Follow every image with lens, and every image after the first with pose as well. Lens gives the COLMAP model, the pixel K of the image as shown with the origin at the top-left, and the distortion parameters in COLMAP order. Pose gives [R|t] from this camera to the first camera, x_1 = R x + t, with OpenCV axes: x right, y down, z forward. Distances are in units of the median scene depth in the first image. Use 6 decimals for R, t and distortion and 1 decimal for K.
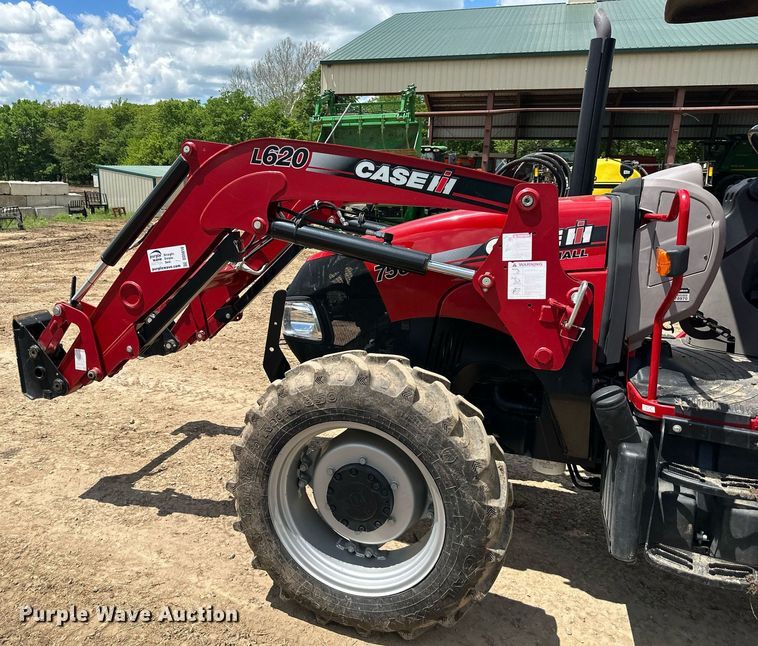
lens RADIAL K [[538.5, 0, 342.1], [0, 538.5, 325.3], [0, 0, 1]] dist [0.106856, -0.125919]
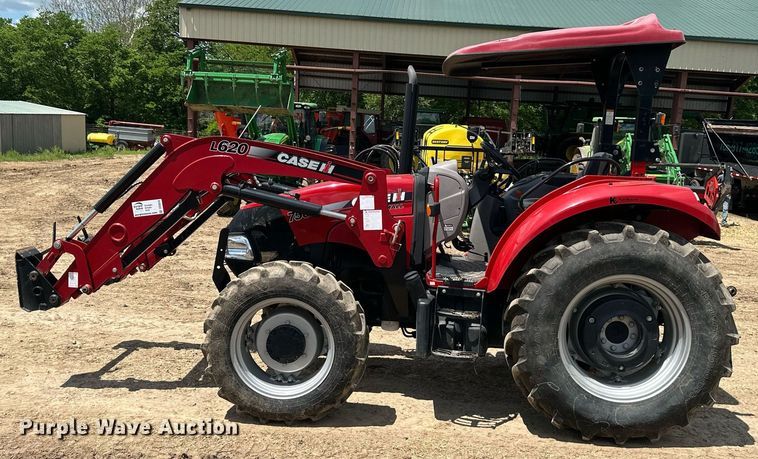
lens RADIAL K [[586.6, 0, 380.6], [0, 586.6, 248.4], [0, 0, 1]] dist [0.208181, -0.337267]
pose [[0.957356, -0.018447, 0.288322, -0.209510], [0.036398, 0.997709, -0.057023, 0.124007], [-0.286610, 0.065085, 0.955834, -0.885245]]
